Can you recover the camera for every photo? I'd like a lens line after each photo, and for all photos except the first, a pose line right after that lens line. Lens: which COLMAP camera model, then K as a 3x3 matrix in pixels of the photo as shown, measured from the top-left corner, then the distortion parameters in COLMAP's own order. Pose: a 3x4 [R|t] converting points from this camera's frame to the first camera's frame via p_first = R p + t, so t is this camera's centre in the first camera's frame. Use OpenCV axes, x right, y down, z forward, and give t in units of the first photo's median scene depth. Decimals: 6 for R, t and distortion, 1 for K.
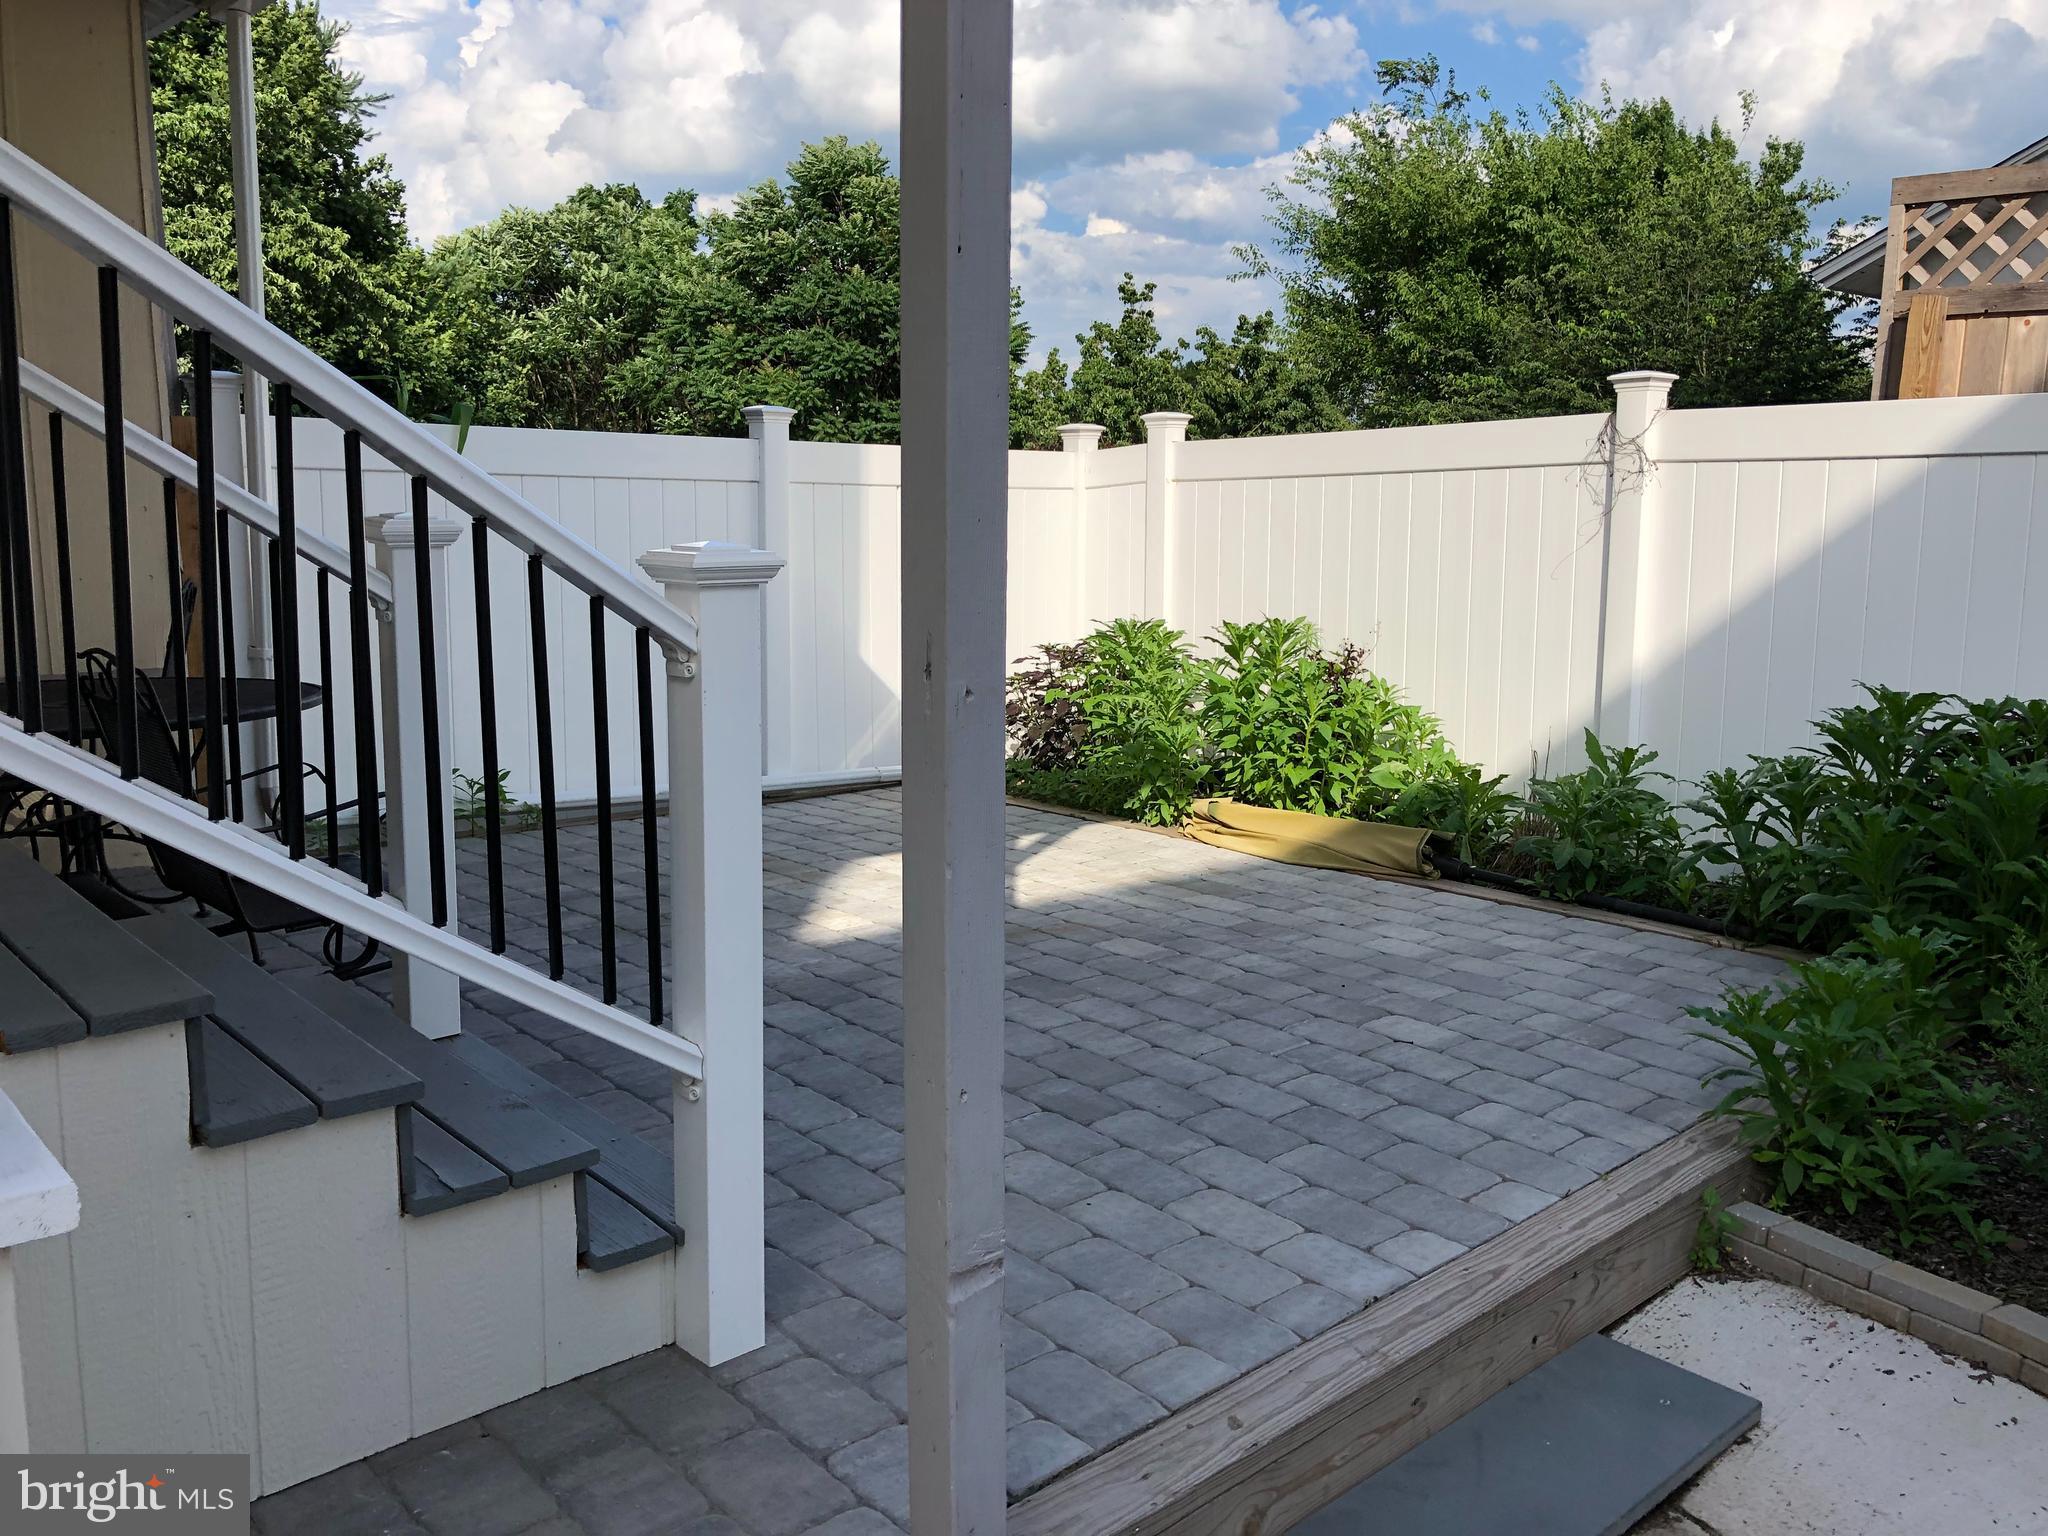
lens RADIAL K [[1673.0, 0, 989.4], [0, 1673.0, 772.7], [0, 0, 1]] dist [0.086586, -0.135513]
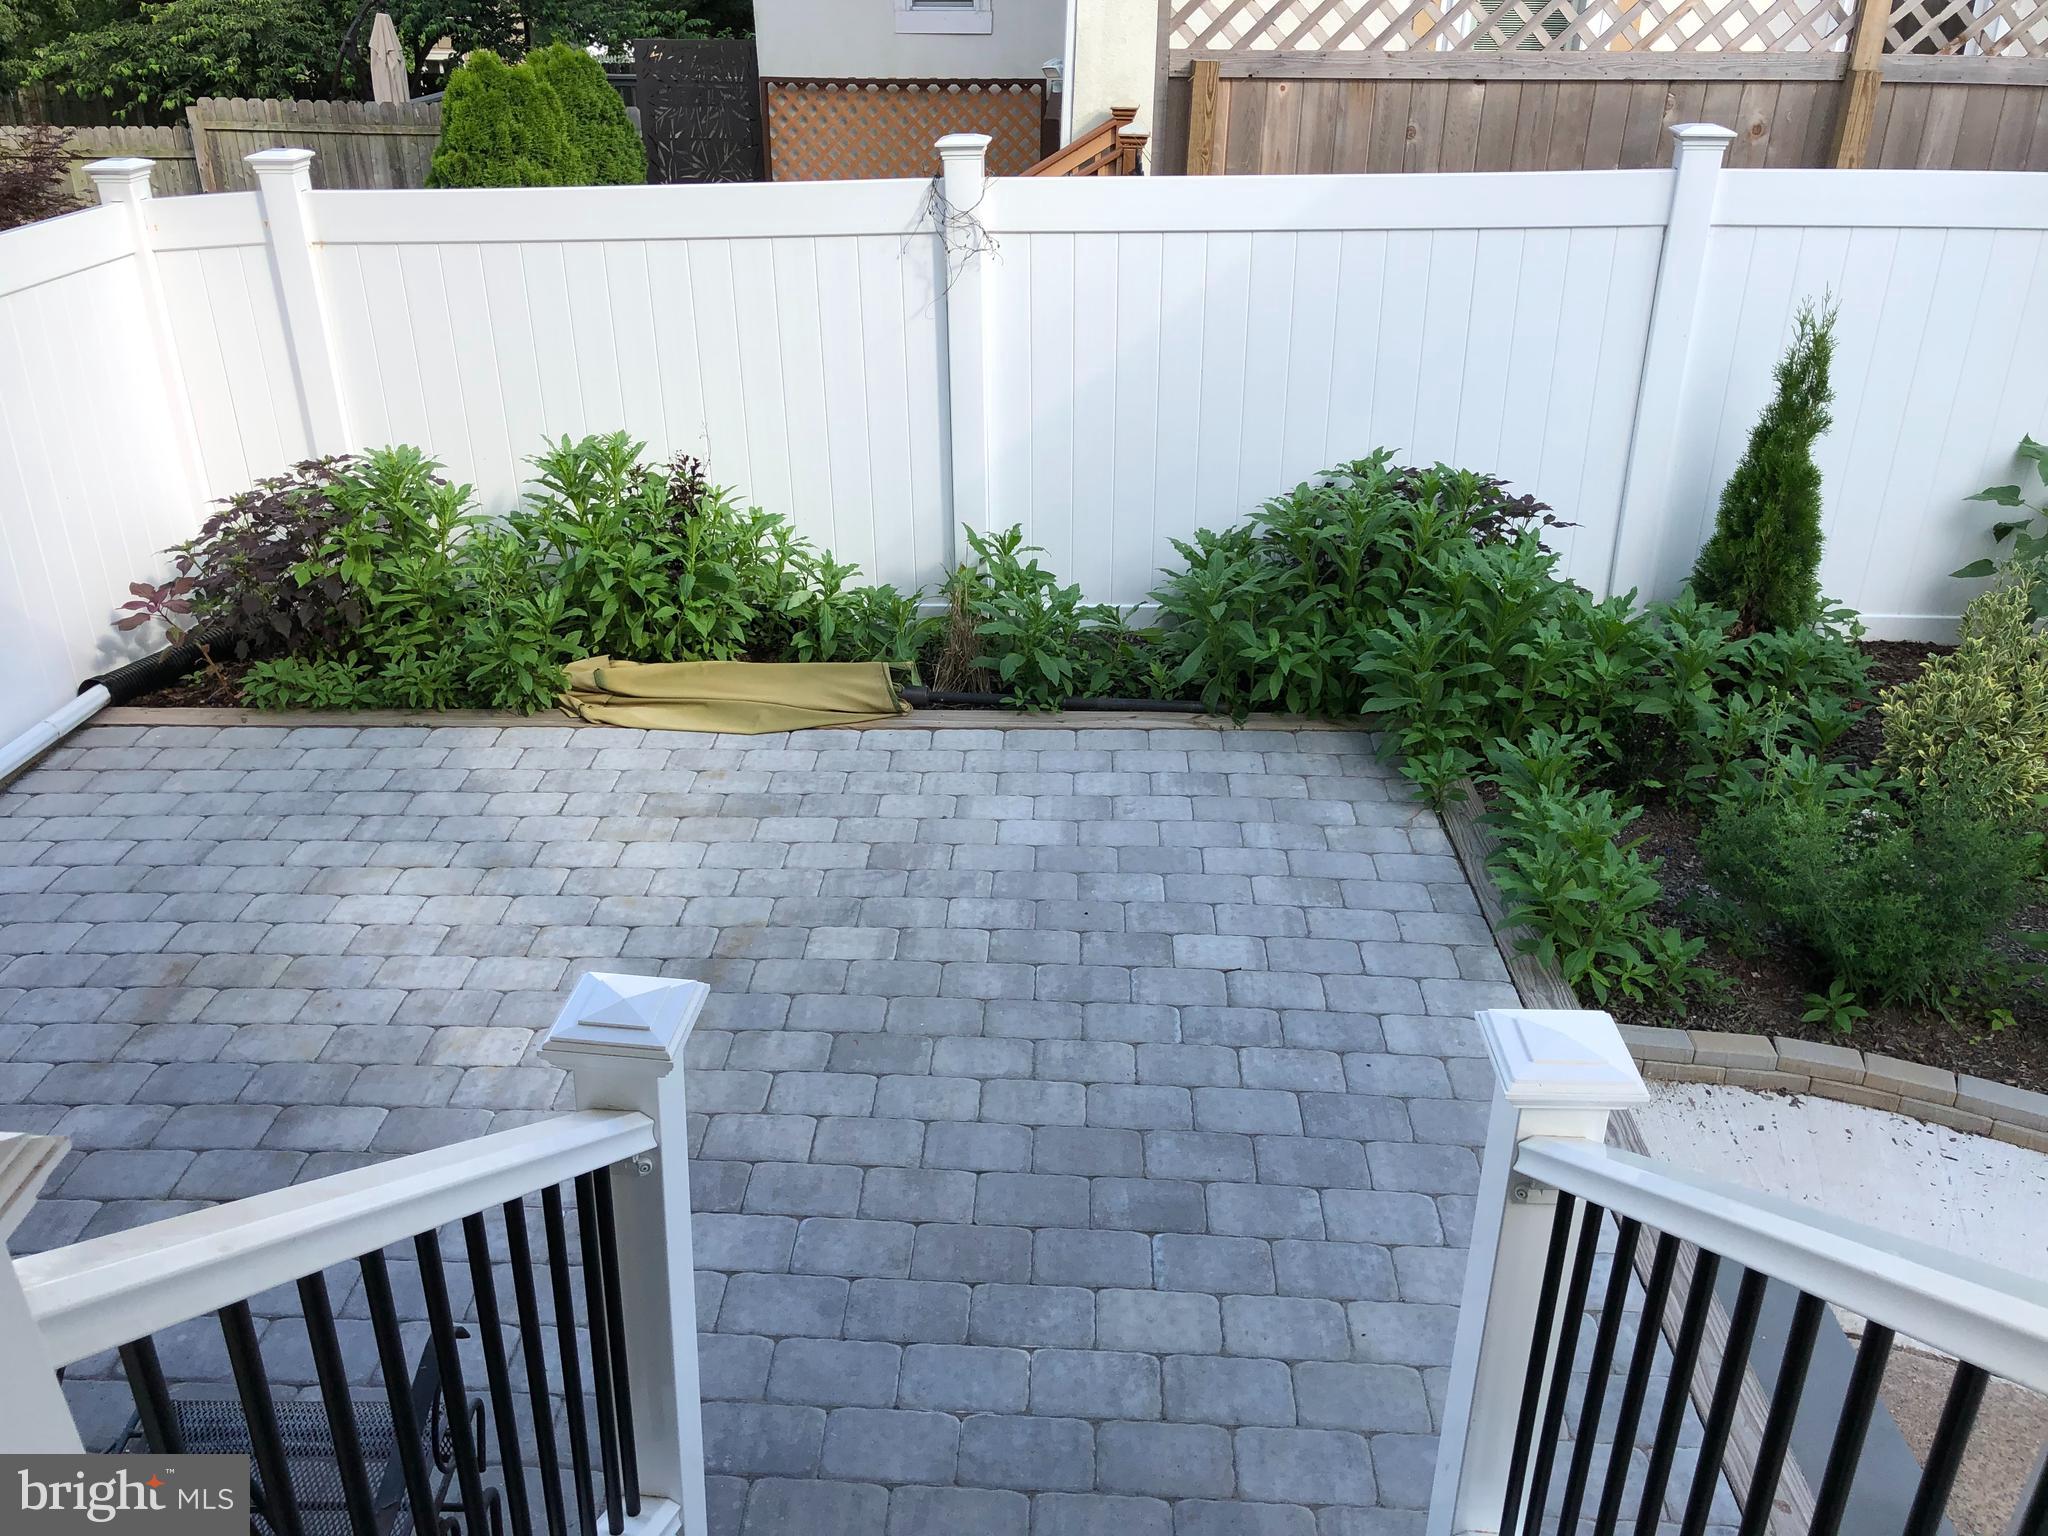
lens RADIAL K [[1673.0, 0, 989.4], [0, 1673.0, 772.7], [0, 0, 1]] dist [0.086586, -0.135513]
pose [[0.685579, -0.334761, 0.646464, -0.422332], [0.128166, 0.929634, 0.345475, -0.287374], [-0.716627, -0.153996, 0.680243, 0.358531]]
